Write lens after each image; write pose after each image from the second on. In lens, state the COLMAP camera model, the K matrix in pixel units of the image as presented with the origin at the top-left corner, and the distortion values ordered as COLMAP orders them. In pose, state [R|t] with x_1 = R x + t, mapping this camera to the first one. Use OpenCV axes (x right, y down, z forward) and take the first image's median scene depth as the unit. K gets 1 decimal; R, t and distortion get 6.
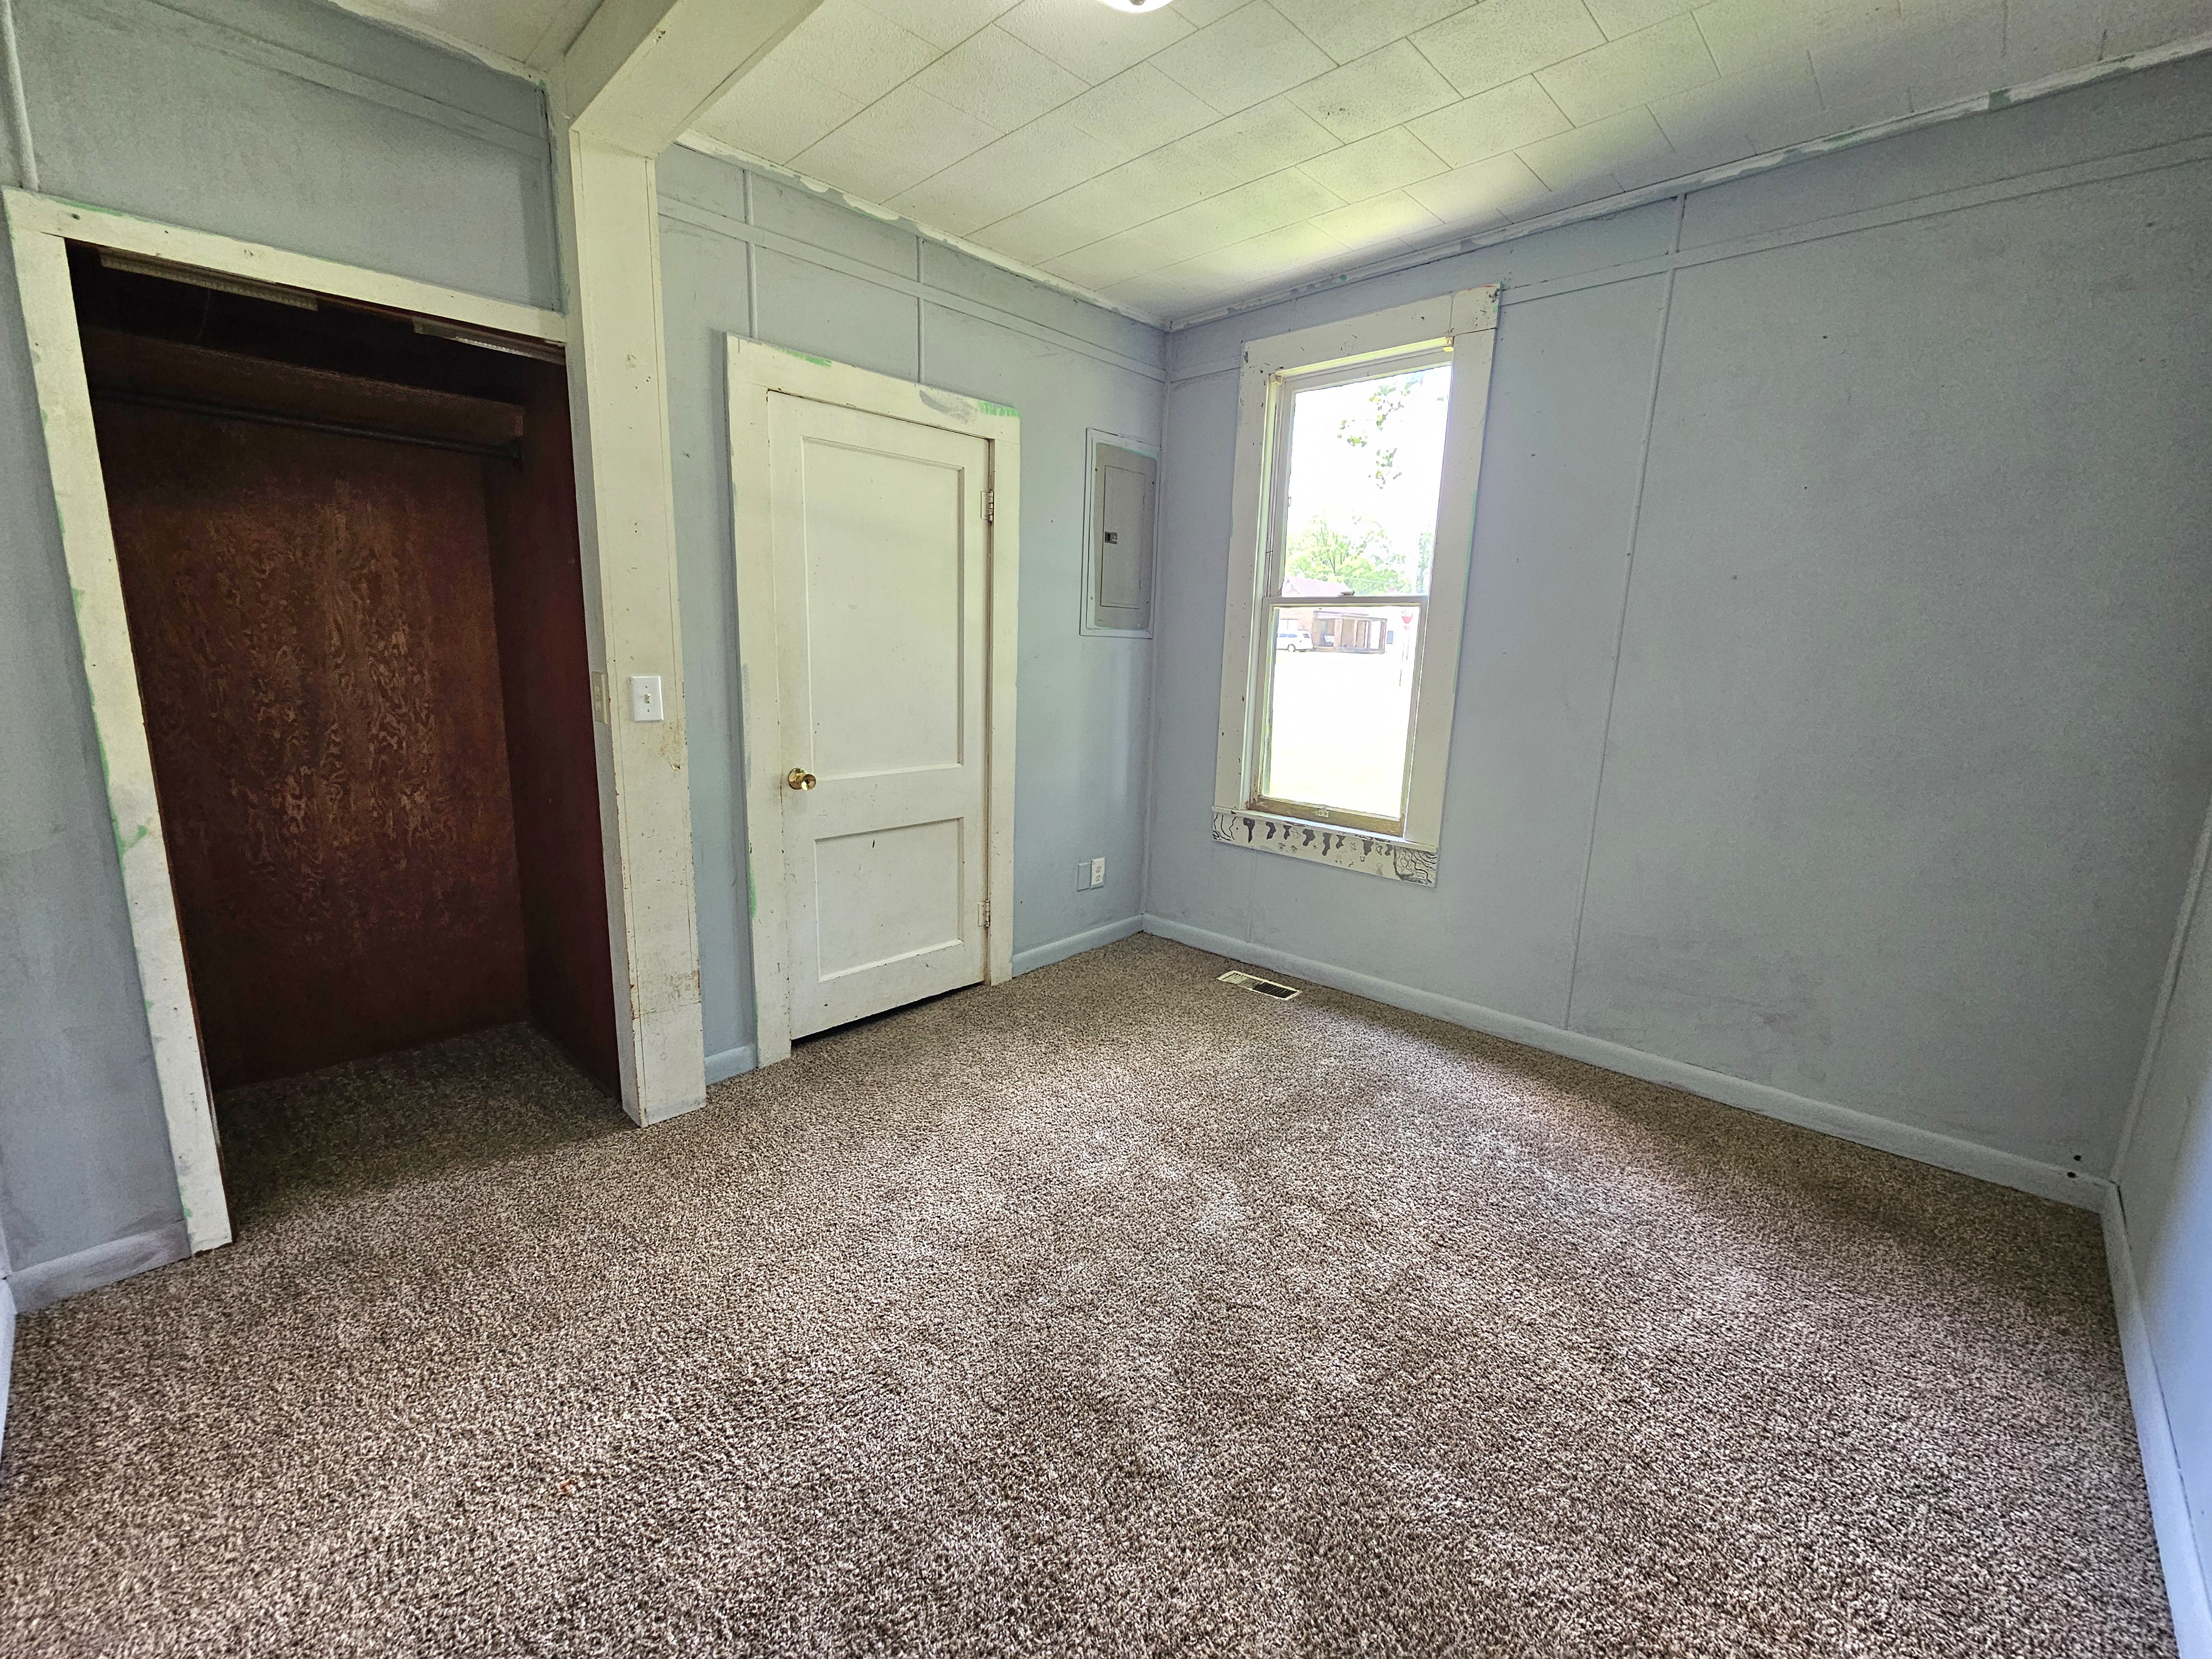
lens RADIAL K [[904.8, 0, 1115.3], [0, 904.8, 816.4], [0, 0, 1]] dist [-0.002131, 0.000016]
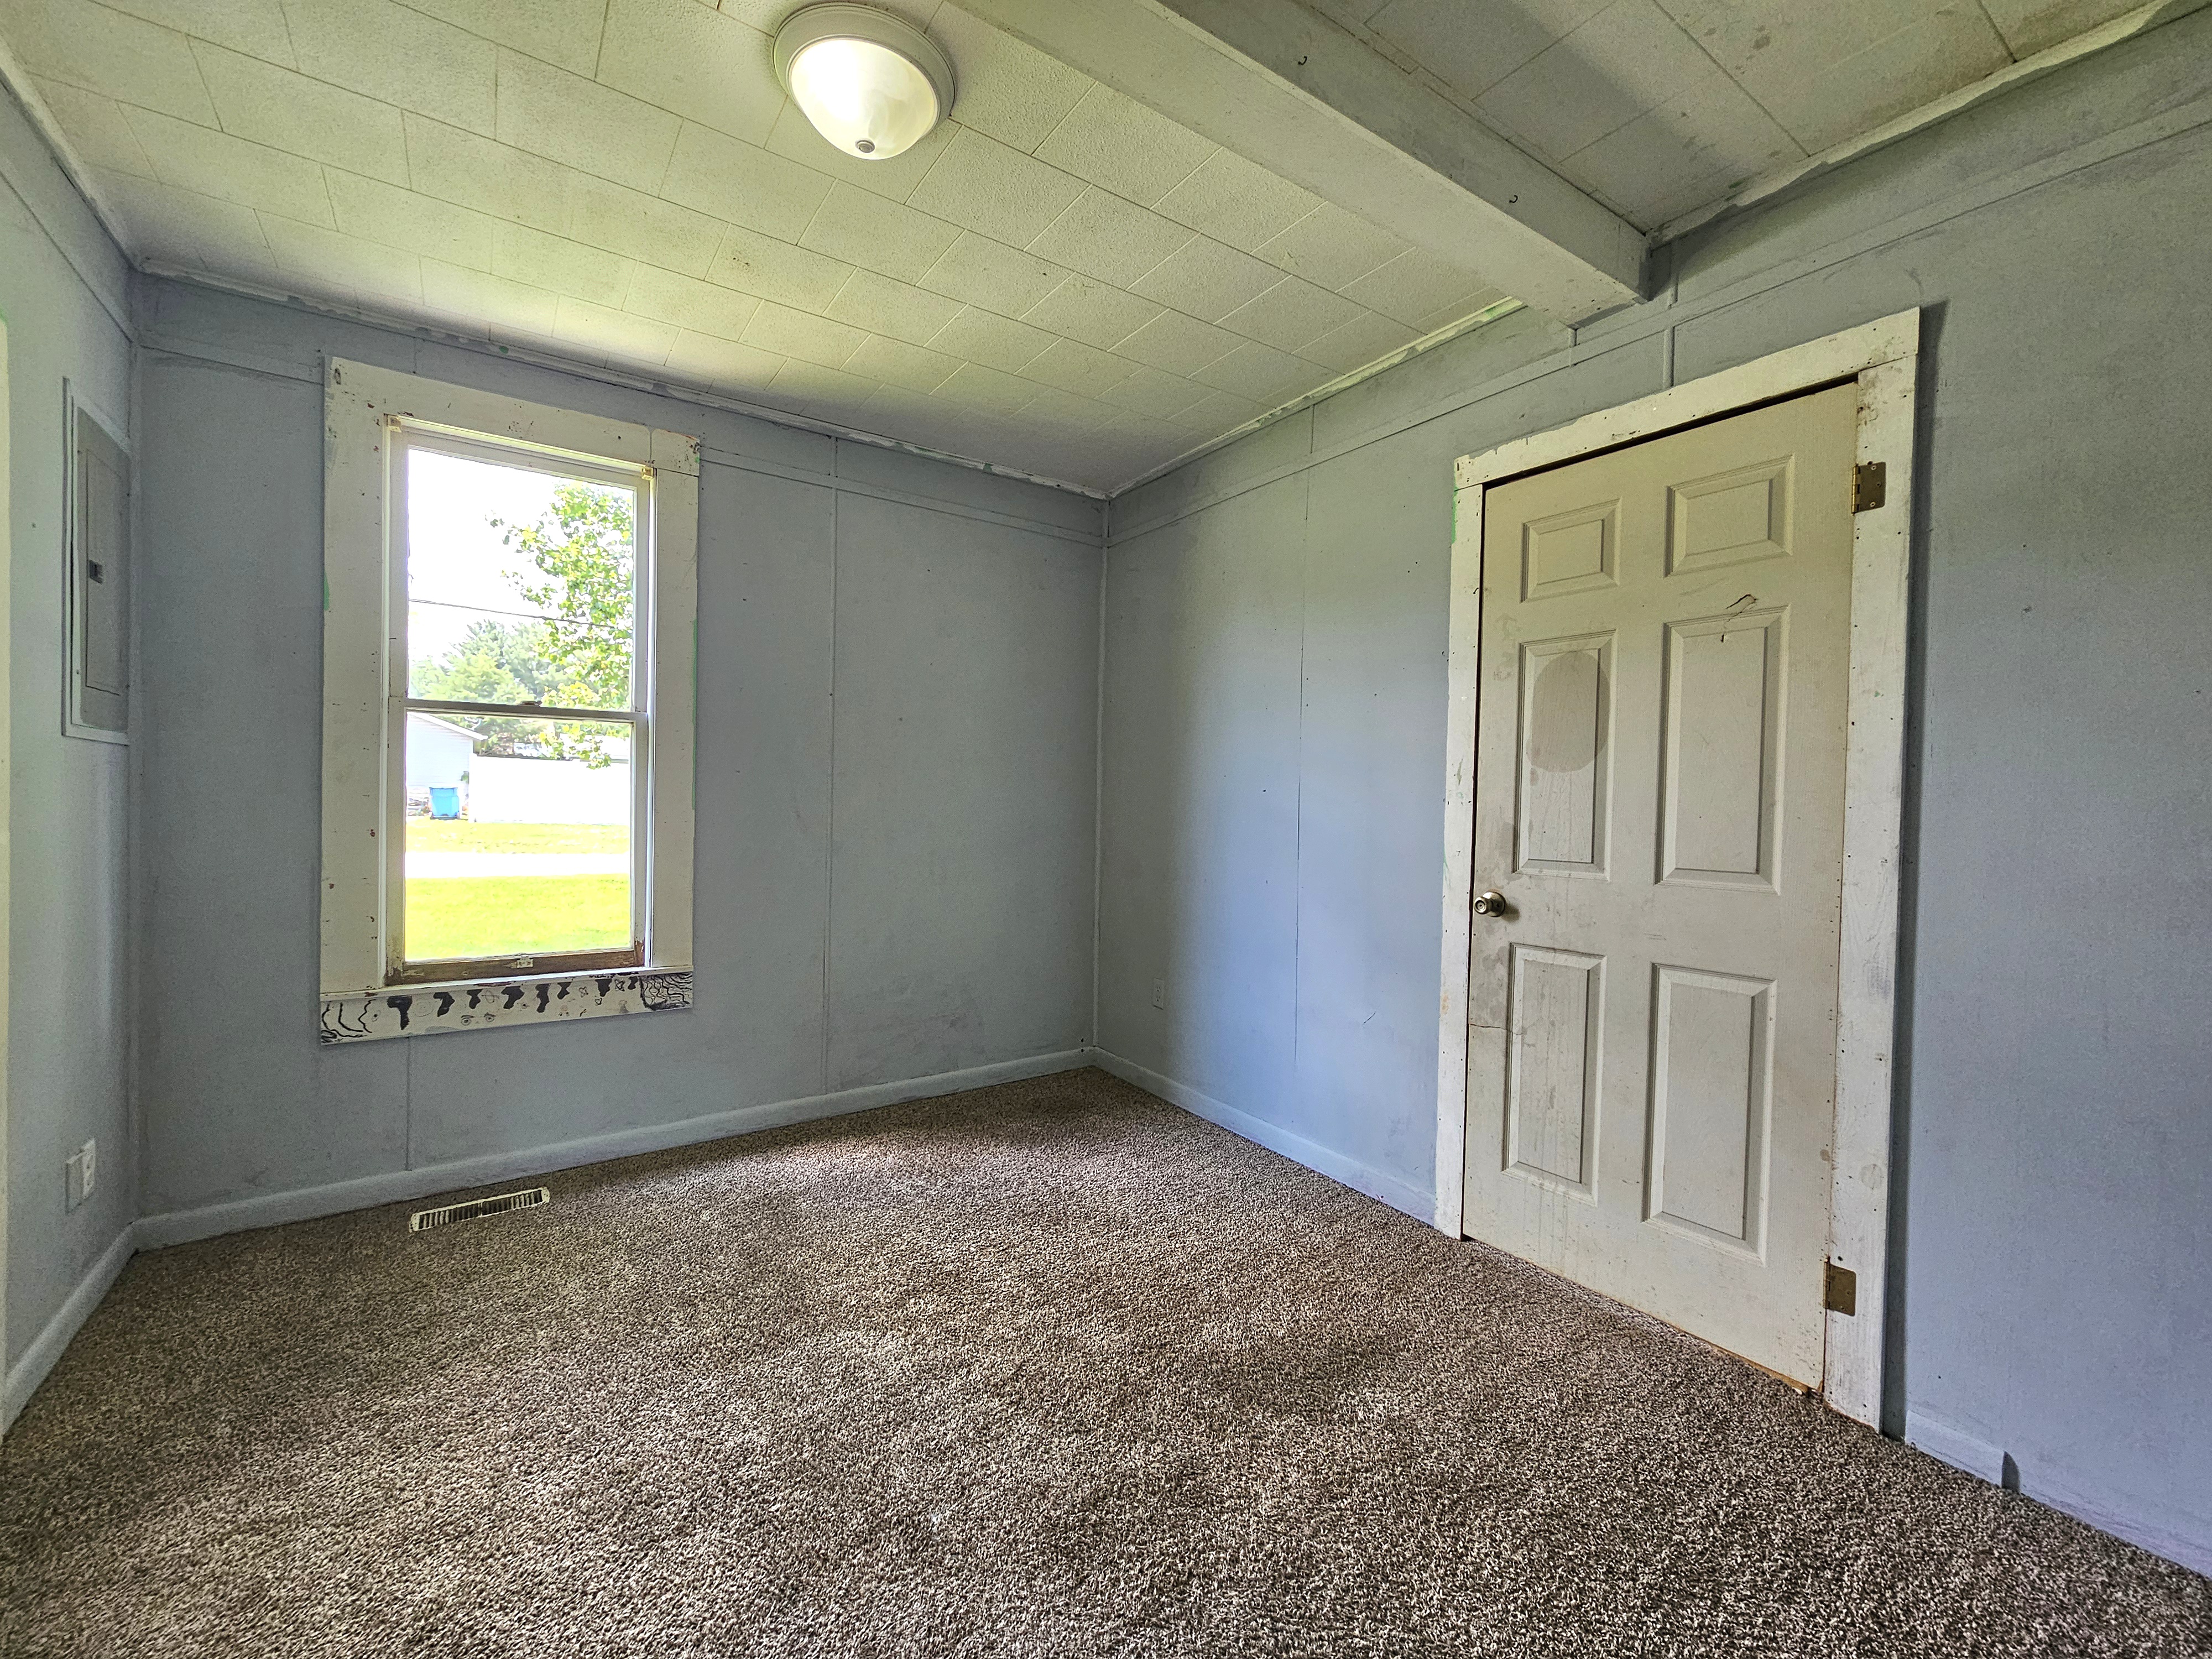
lens RADIAL K [[904.8, 0, 1092.9], [0, 904.8, 817.4], [0, 0, 1]] dist [-0.002131, 0.000016]
pose [[0.227463, -0.043751, 0.972803, -0.461772], [0.174682, 0.984619, 0.003438, -0.048187], [-0.957991, 0.169149, 0.231607, 0.305266]]
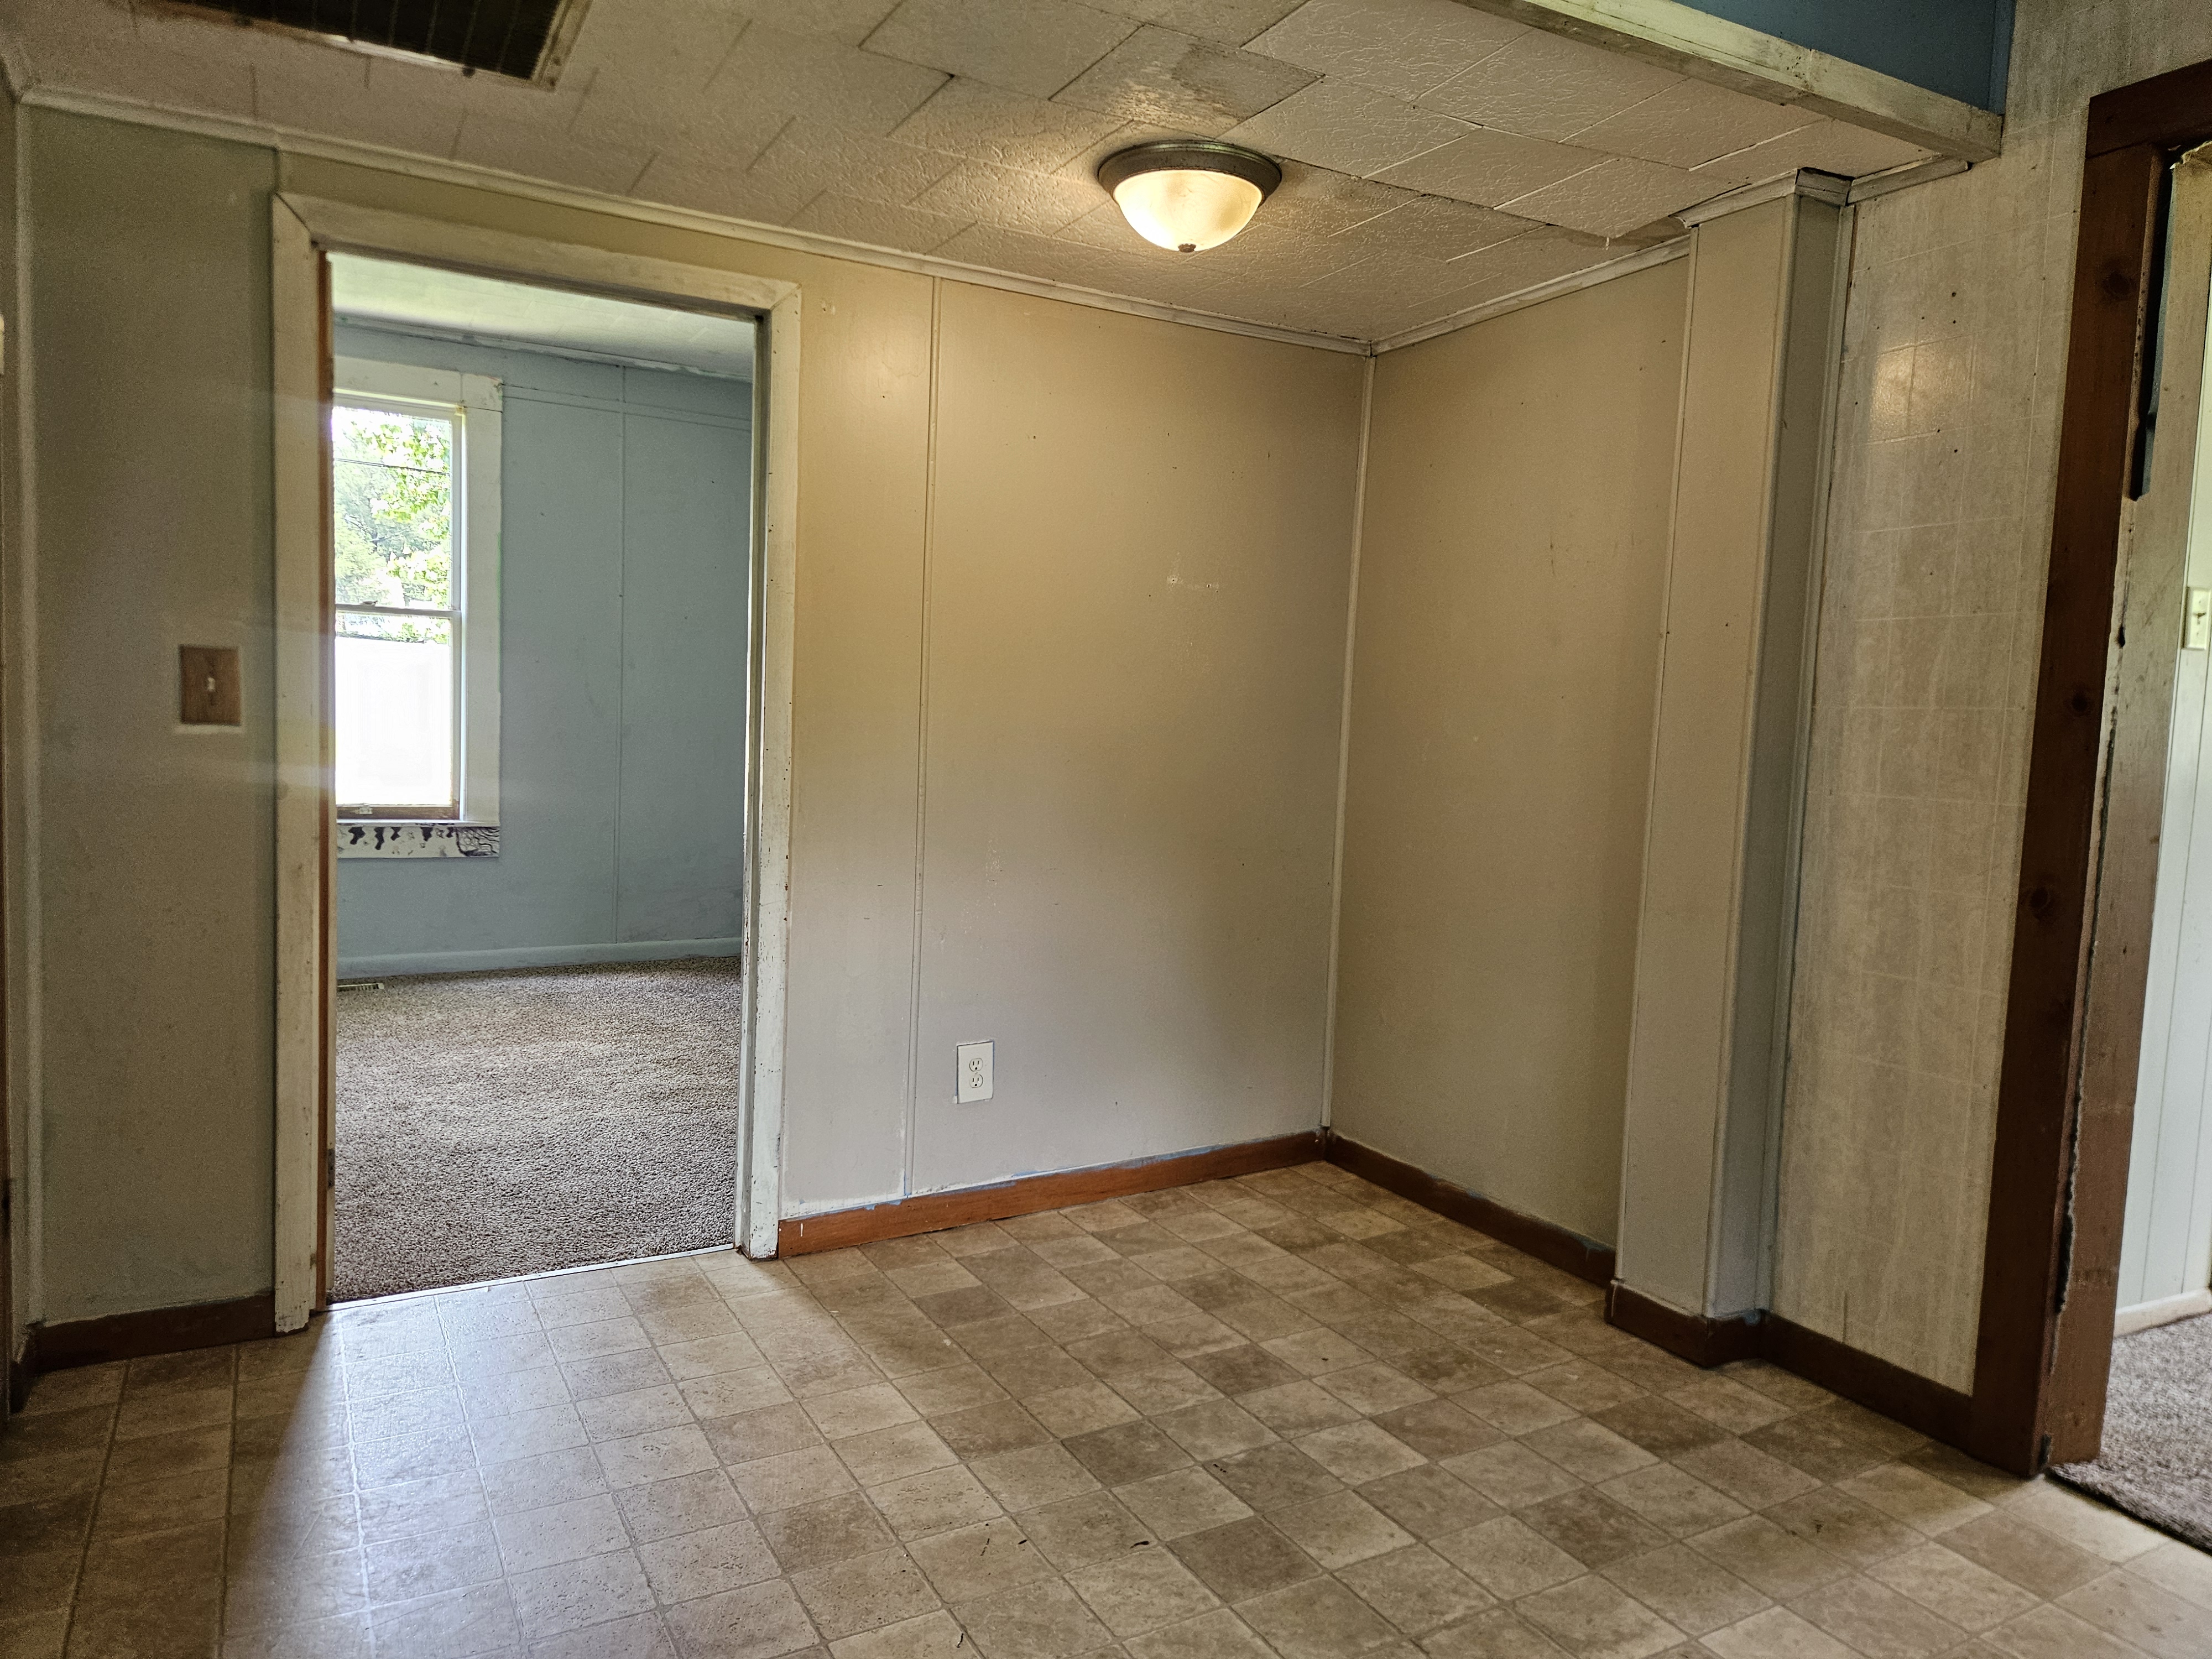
lens RADIAL K [[1474.4, 0, 1100.2], [0, 1474.4, 828.1], [0, 0, 1]] dist [0.038065, -0.004268]
pose [[0.325690, -0.078140, 0.942242, -1.140860], [0.158822, 0.986939, 0.026949, 0.107703], [-0.932042, 0.140872, 0.333846, -0.359179]]
